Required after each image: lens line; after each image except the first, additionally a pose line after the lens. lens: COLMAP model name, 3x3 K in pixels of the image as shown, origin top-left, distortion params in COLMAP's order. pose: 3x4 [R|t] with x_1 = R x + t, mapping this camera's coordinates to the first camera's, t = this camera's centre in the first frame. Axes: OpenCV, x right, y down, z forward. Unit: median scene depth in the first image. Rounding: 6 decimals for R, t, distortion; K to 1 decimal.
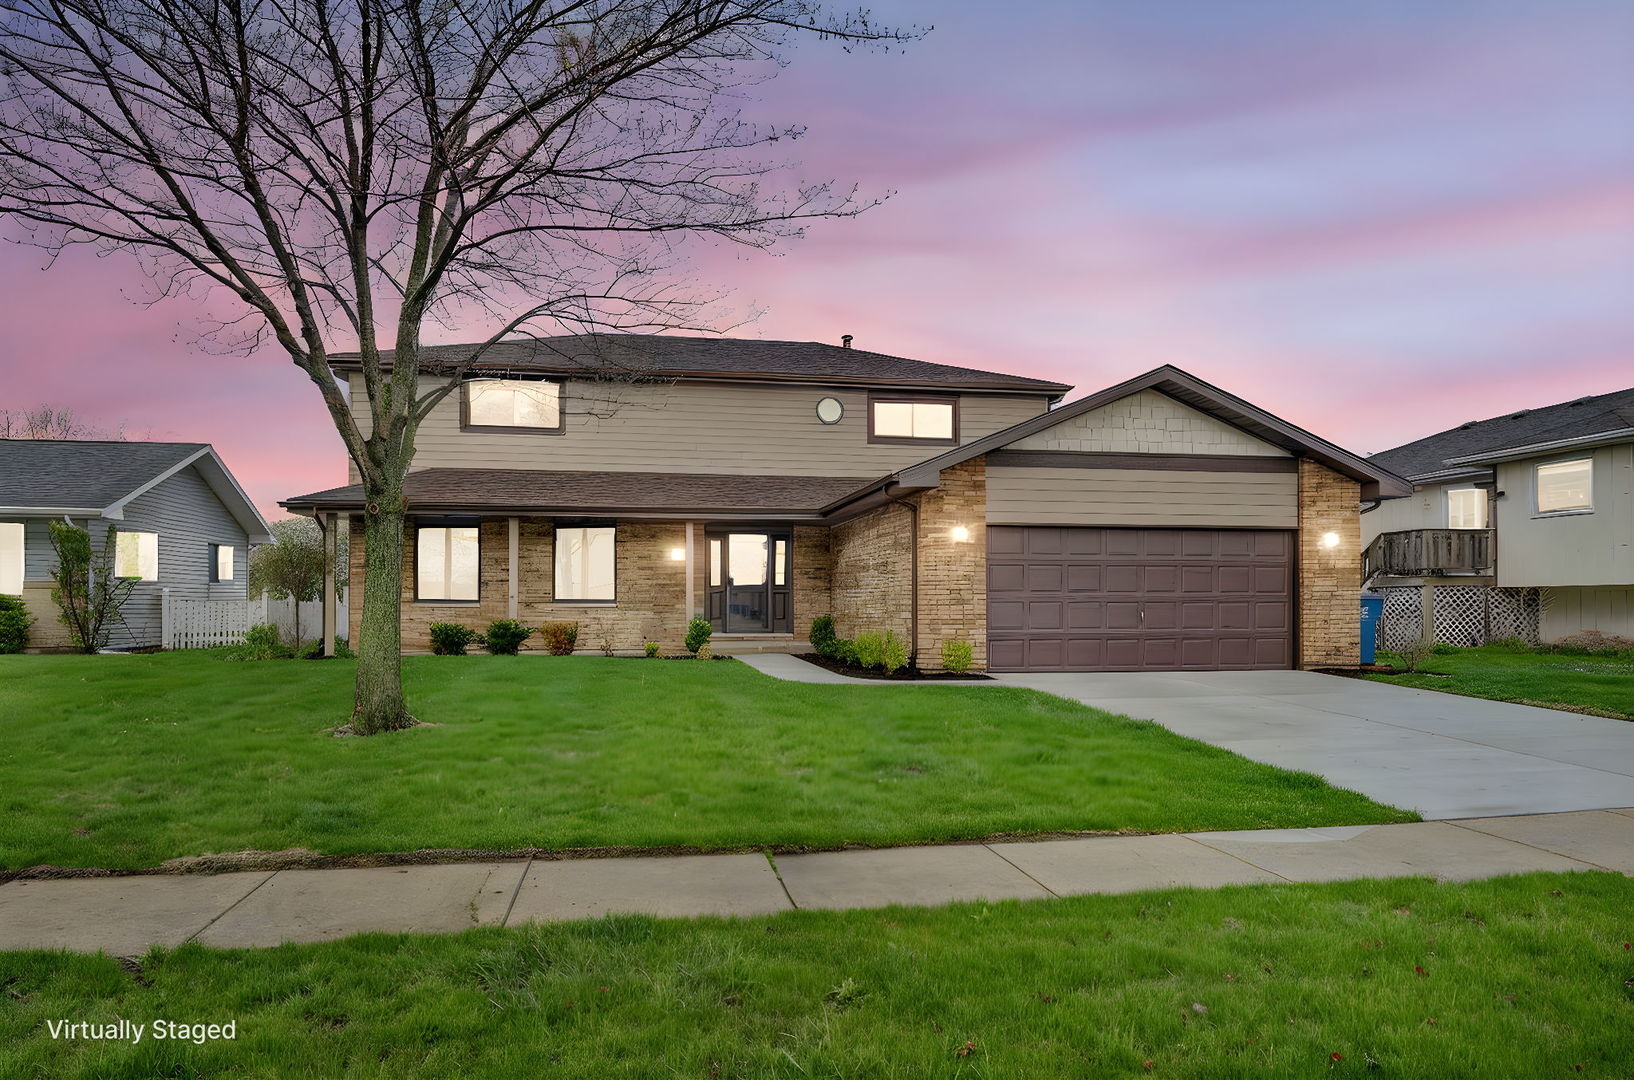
lens RADIAL K [[937.2, 0, 827.0], [0, 937.2, 595.5], [0, 0, 1]] dist [-0.002192, 0.002252]
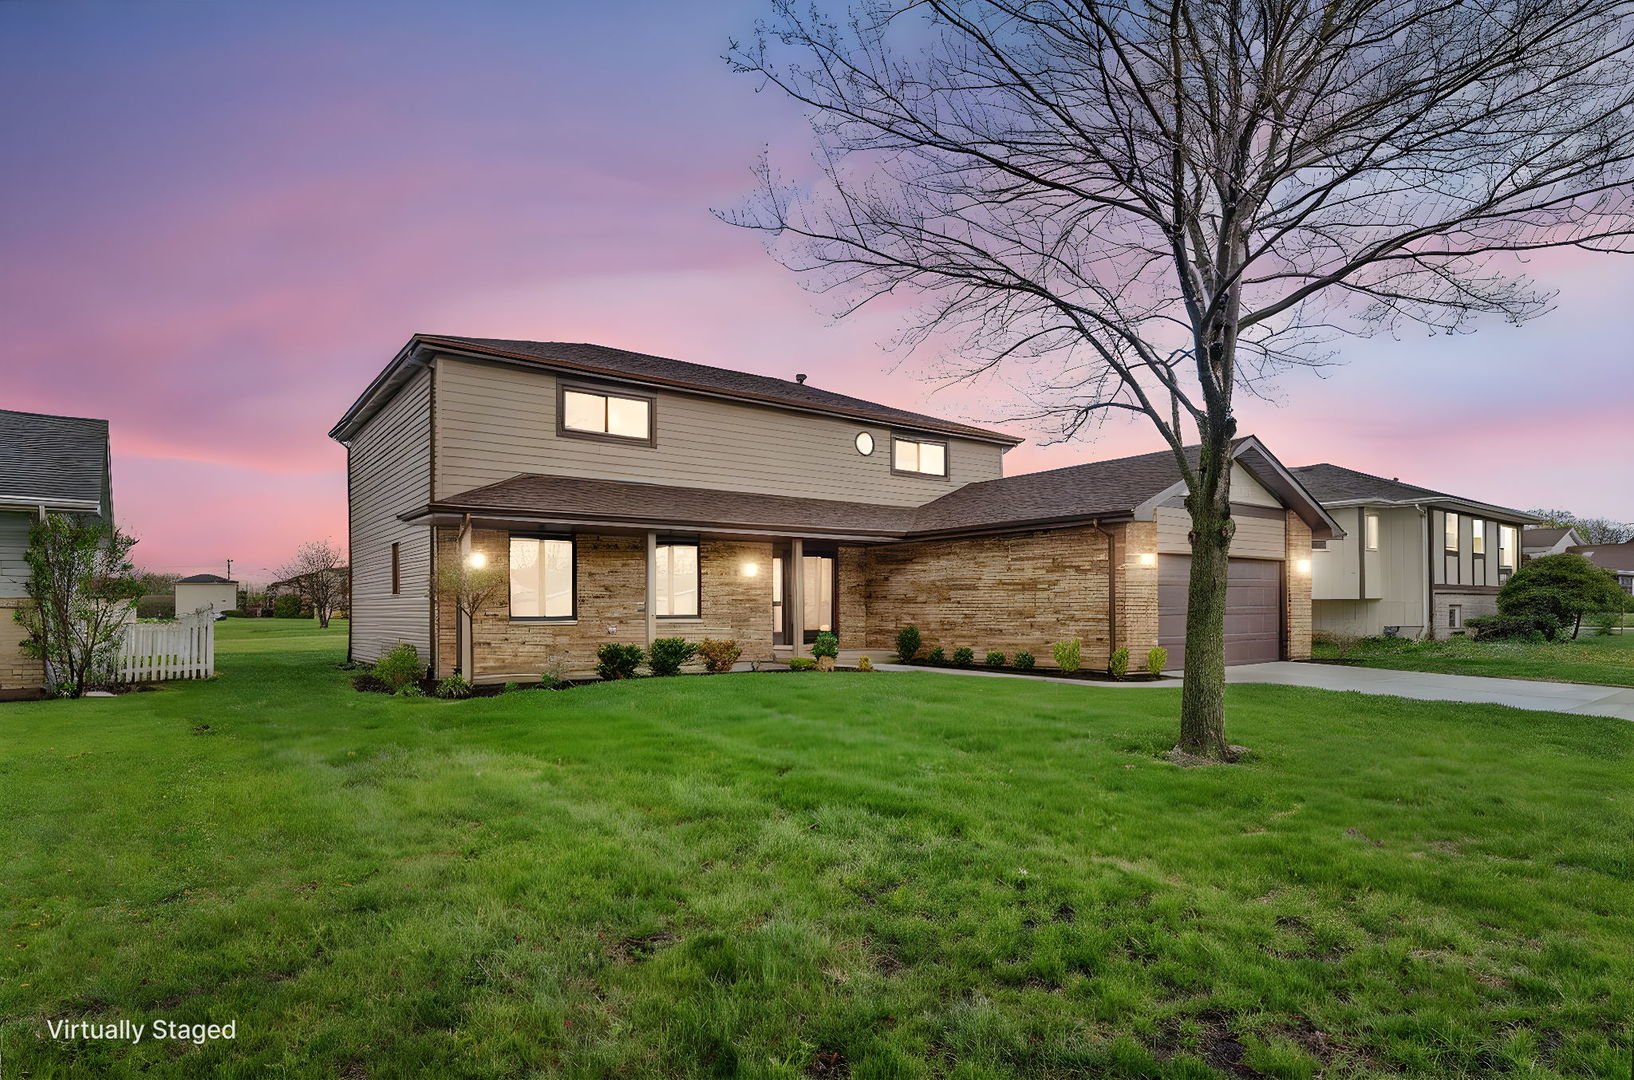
lens RADIAL K [[839.7, 0, 797.2], [0, 839.7, 599.1], [0, 0, 1]] dist [-0.000420, -0.000257]
pose [[0.899058, -0.002562, 0.437823, -0.522857], [0.004690, 0.999982, -0.003779, -0.008892], [-0.437805, 0.005451, 0.899053, 0.138407]]
